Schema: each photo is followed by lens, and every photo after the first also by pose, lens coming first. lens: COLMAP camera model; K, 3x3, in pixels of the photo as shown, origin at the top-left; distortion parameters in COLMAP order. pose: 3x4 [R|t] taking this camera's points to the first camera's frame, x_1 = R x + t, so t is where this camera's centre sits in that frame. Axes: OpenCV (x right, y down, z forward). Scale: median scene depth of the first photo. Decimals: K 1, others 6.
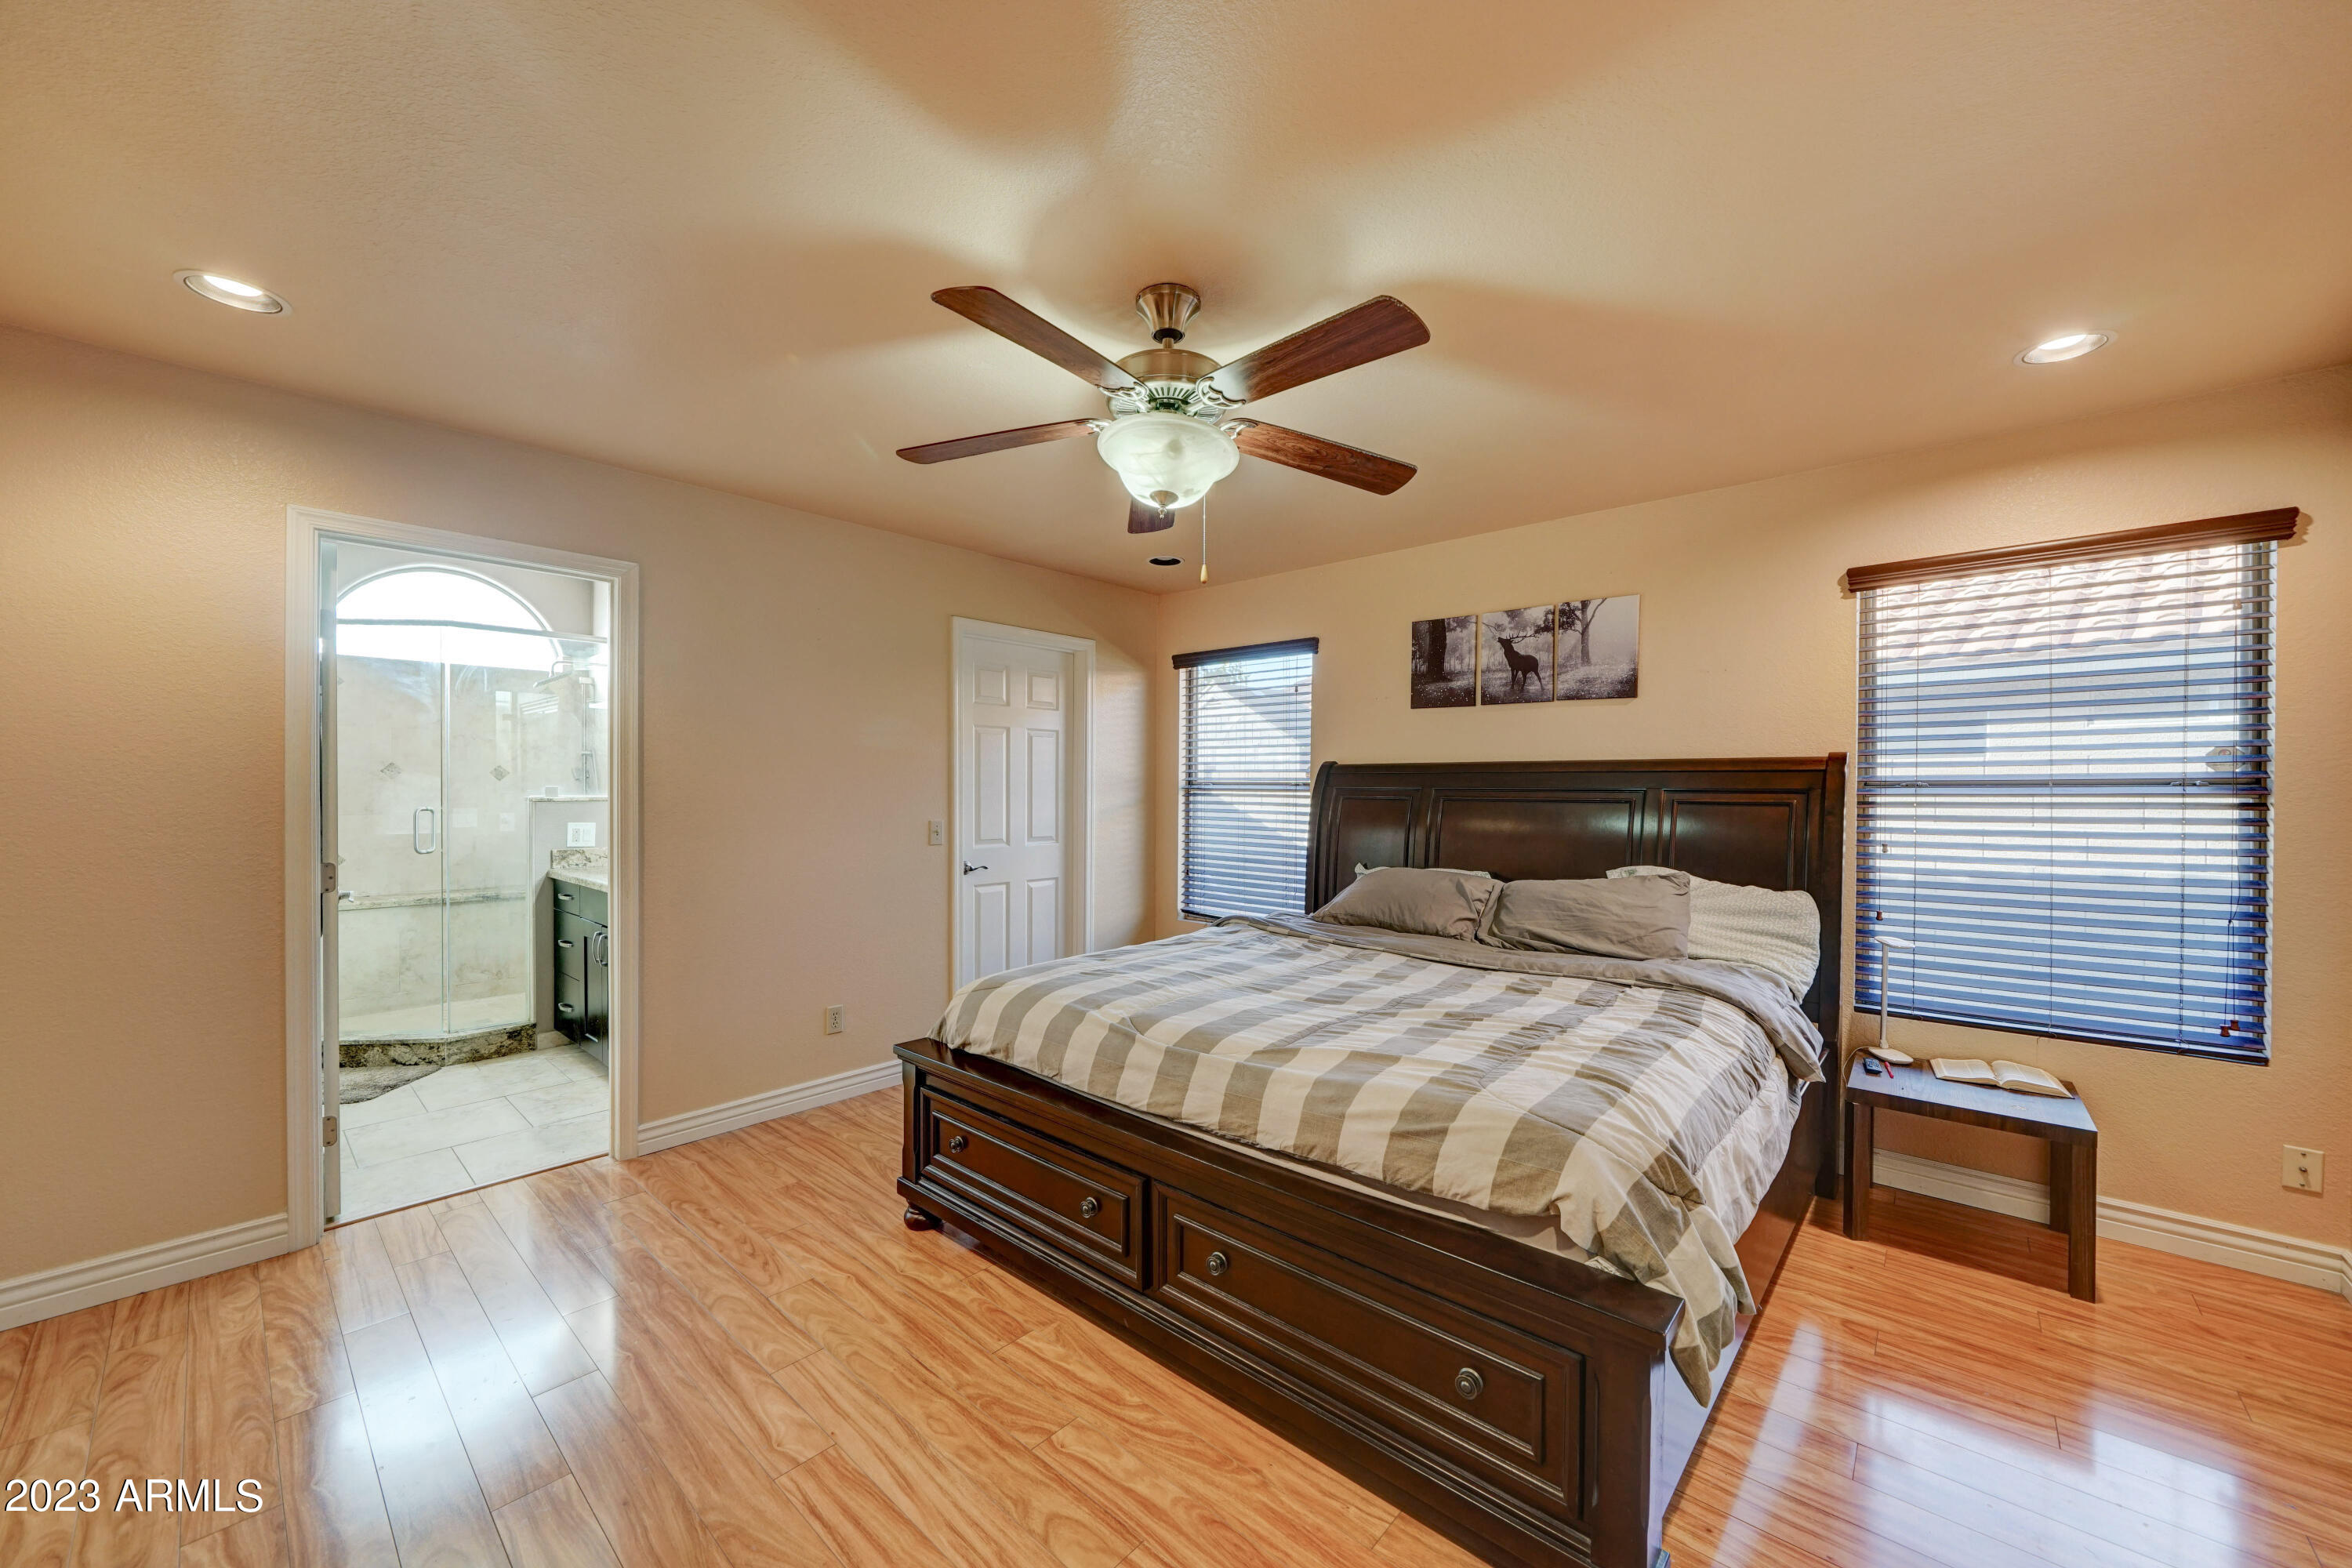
lens RADIAL K [[857.1, 0, 1164.6], [0, 857.1, 797.1], [0, 0, 1]] dist [-0.010509, -0.000071]
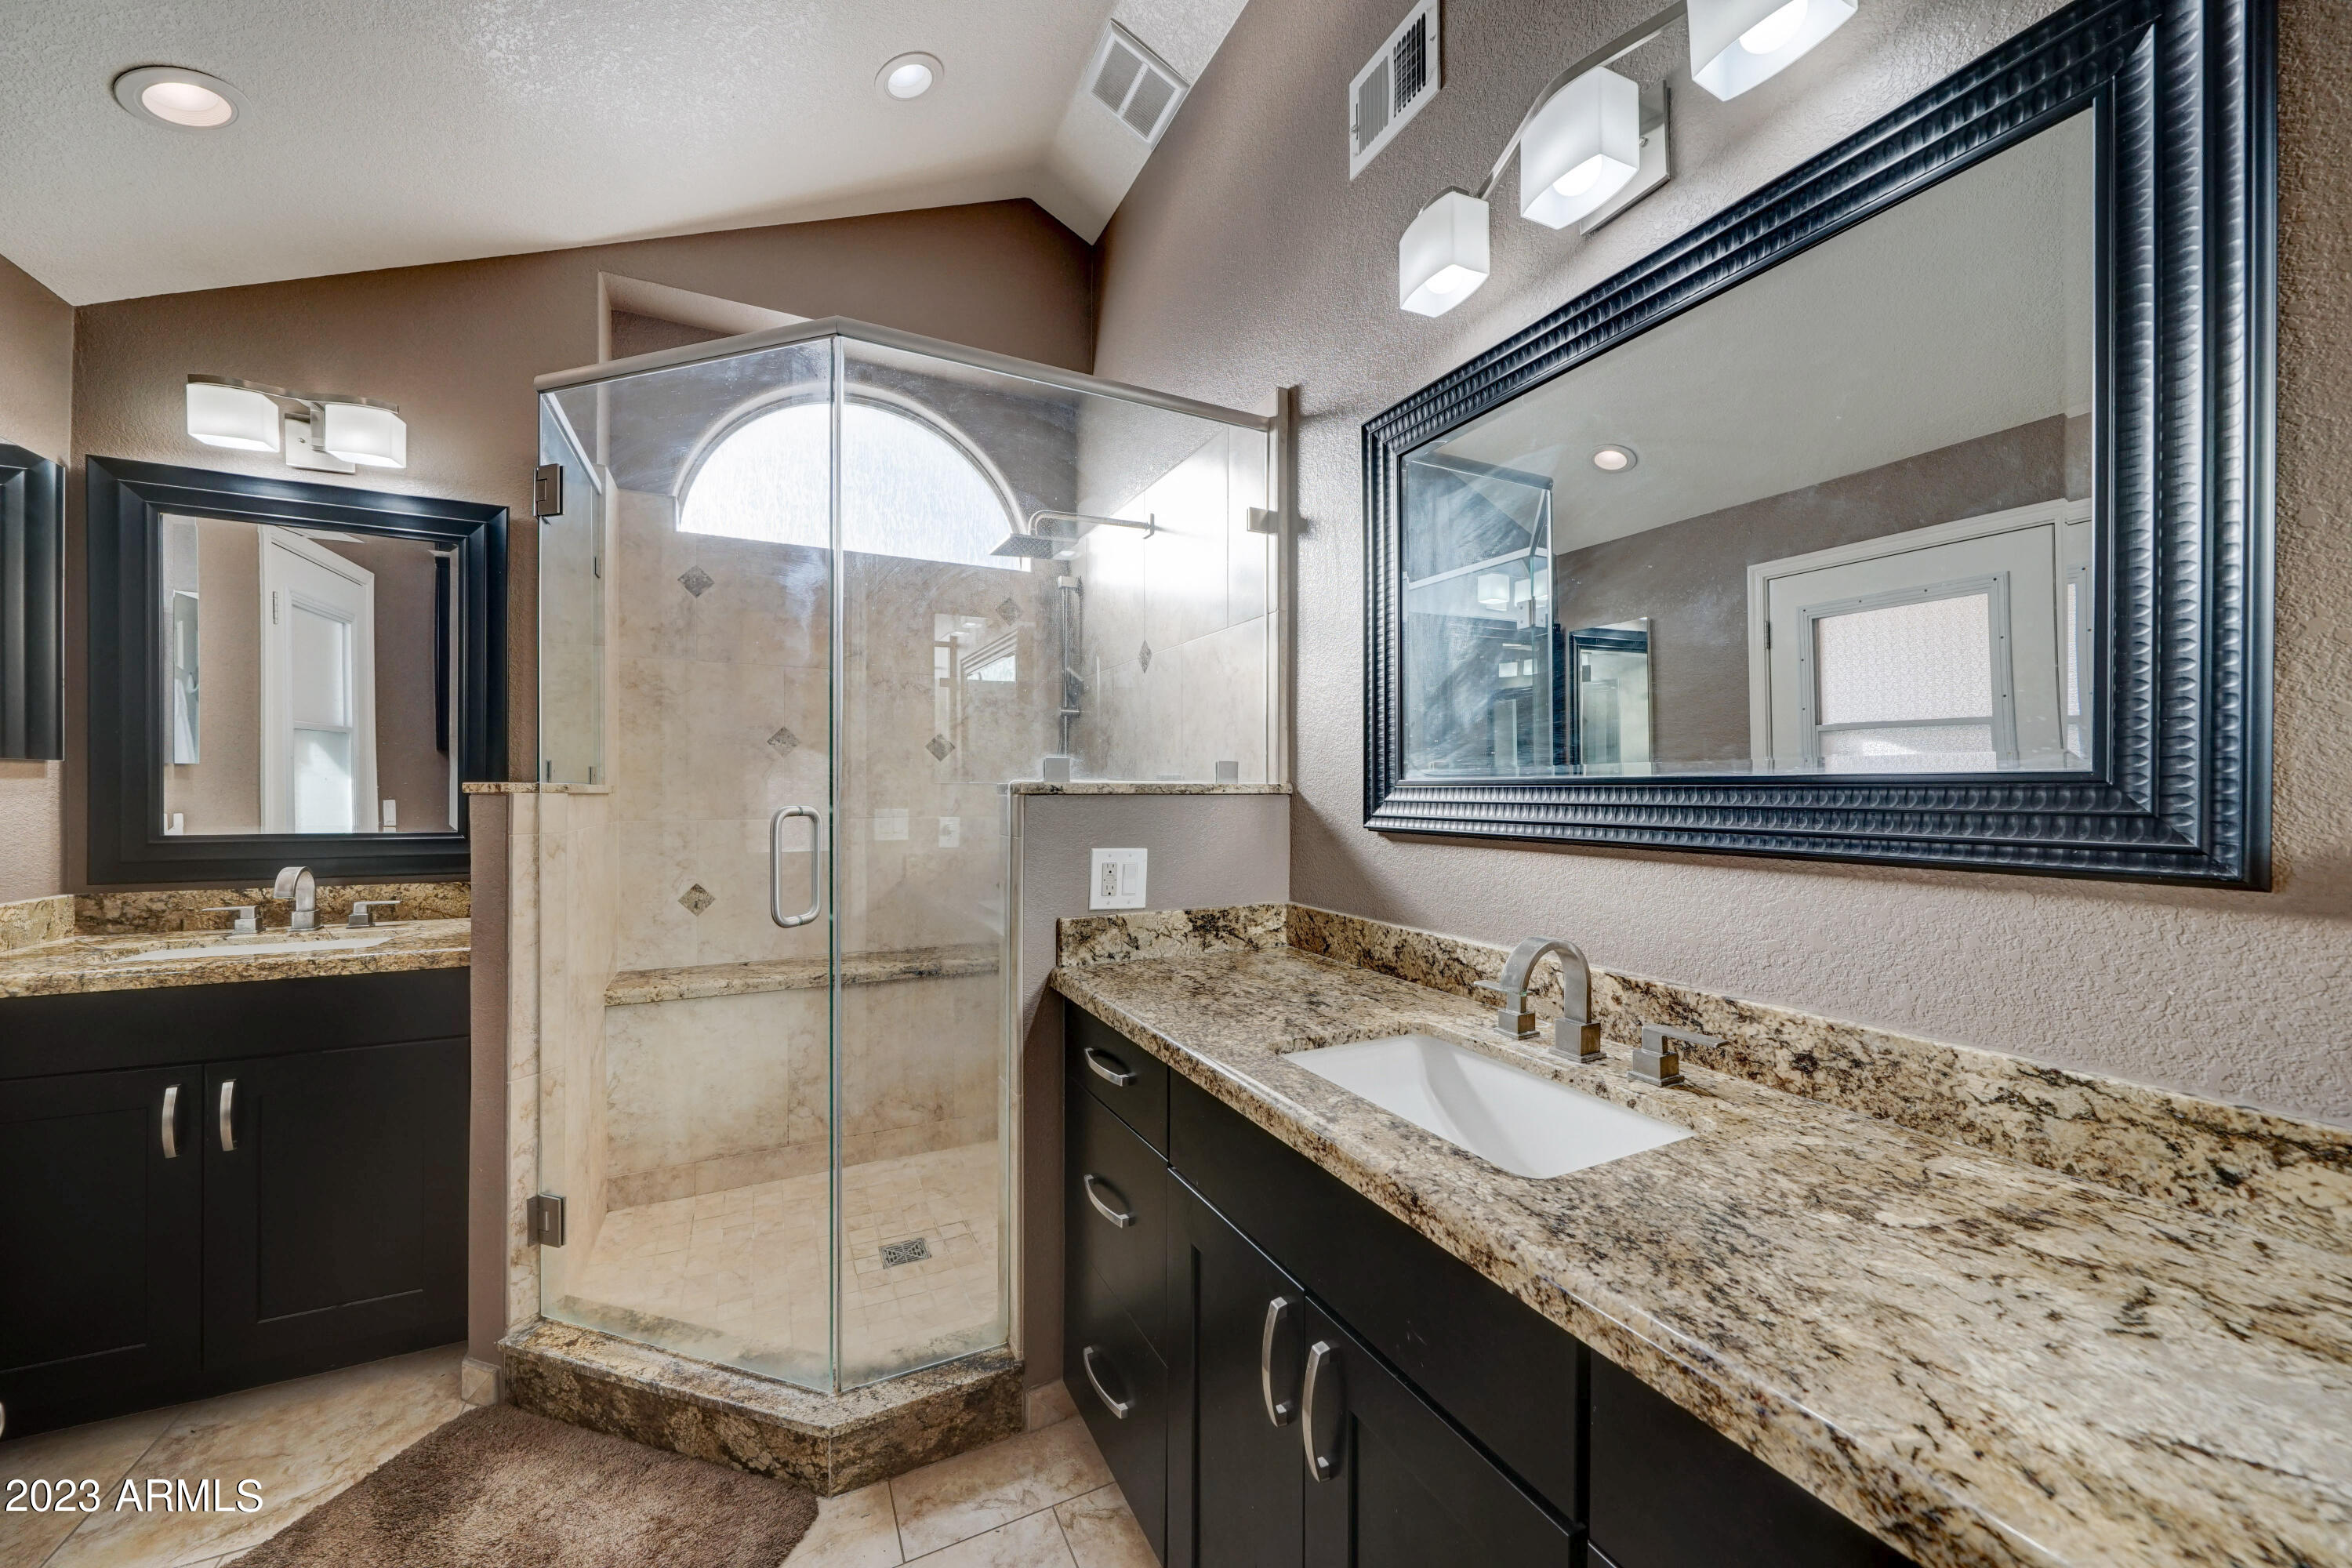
lens RADIAL K [[857.1, 0, 1175.4], [0, 857.1, 791.2], [0, 0, 1]] dist [-0.010509, -0.000071]
pose [[0.926997, -0.003344, -0.375054, -0.362671], [0.000480, 0.999970, -0.007728, 0.004719], [0.375068, 0.006984, 0.926971, 0.456239]]
